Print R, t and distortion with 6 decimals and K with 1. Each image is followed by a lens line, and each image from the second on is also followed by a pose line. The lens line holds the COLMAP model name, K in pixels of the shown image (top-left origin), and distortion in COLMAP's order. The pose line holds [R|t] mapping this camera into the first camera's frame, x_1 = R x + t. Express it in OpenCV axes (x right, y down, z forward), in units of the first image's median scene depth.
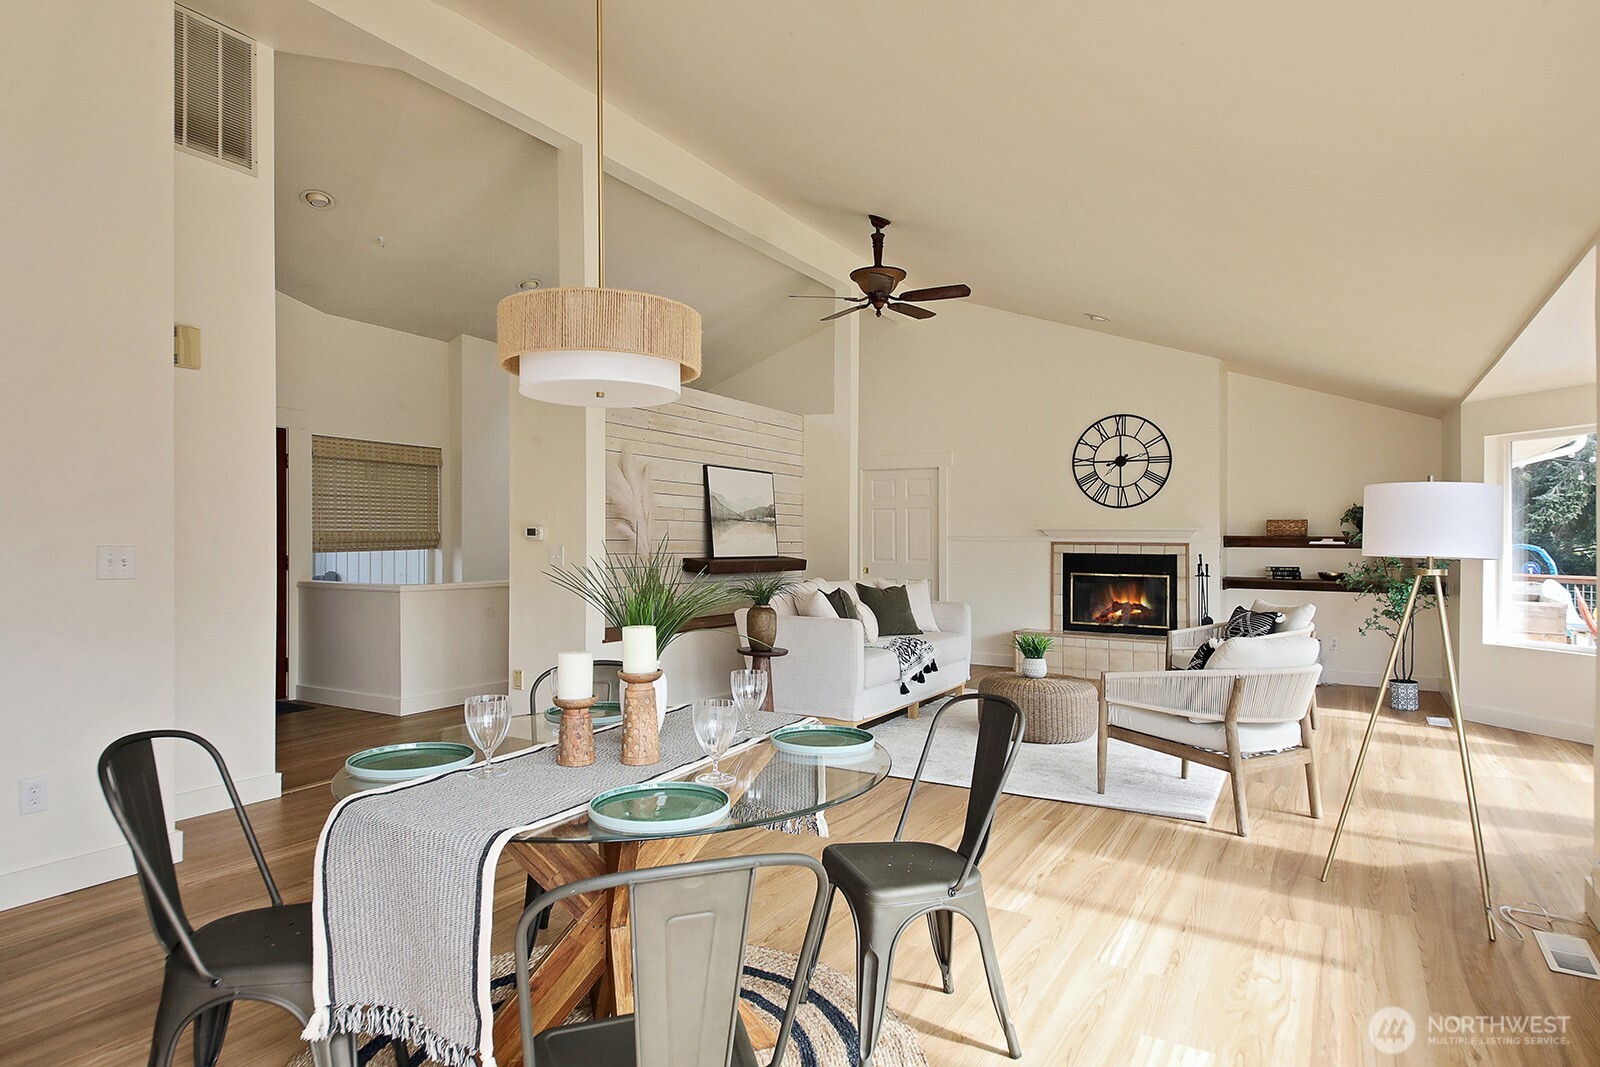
lens RADIAL K [[898.1, 0, 805.7], [0, 898.1, 535.4], [0, 0, 1]] dist [-0.025075, -0.002250]
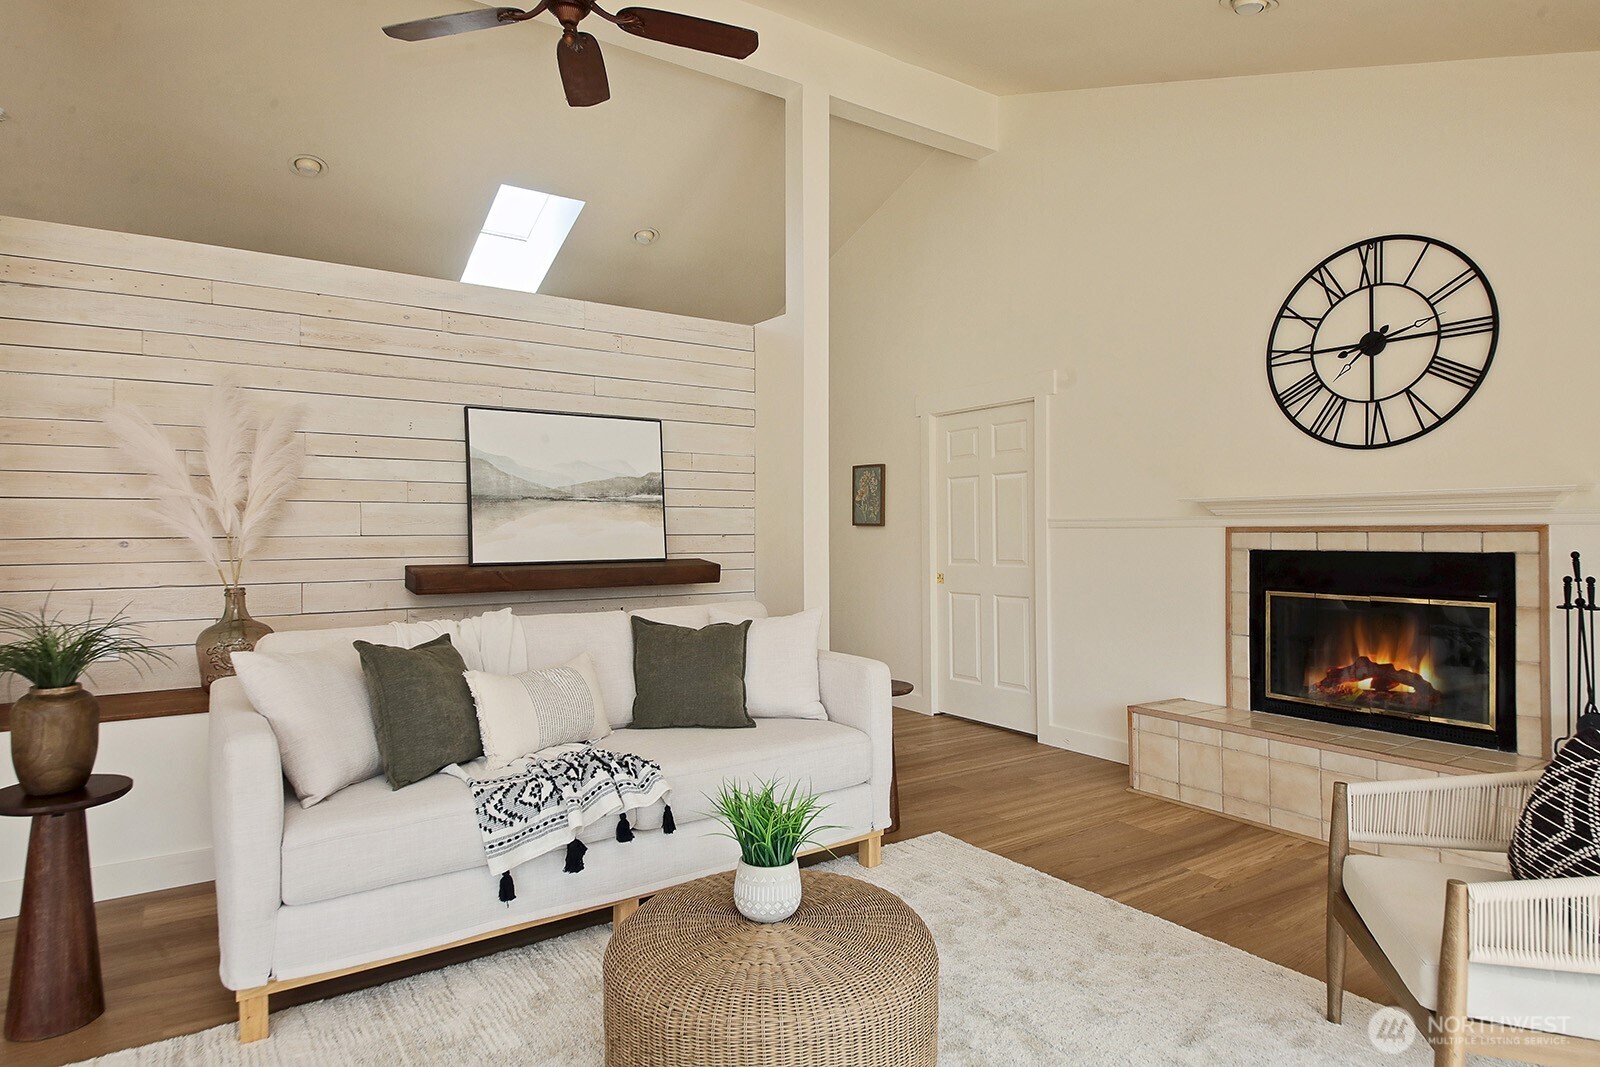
lens RADIAL K [[898.1, 0, 794.1], [0, 898.1, 542.7], [0, 0, 1]] dist [-0.025075, -0.002250]
pose [[0.900604, -0.009988, -0.434526, 0.285365], [0.016471, 0.999802, 0.011158, 0.006563], [0.434329, -0.017206, 0.900590, 0.478901]]
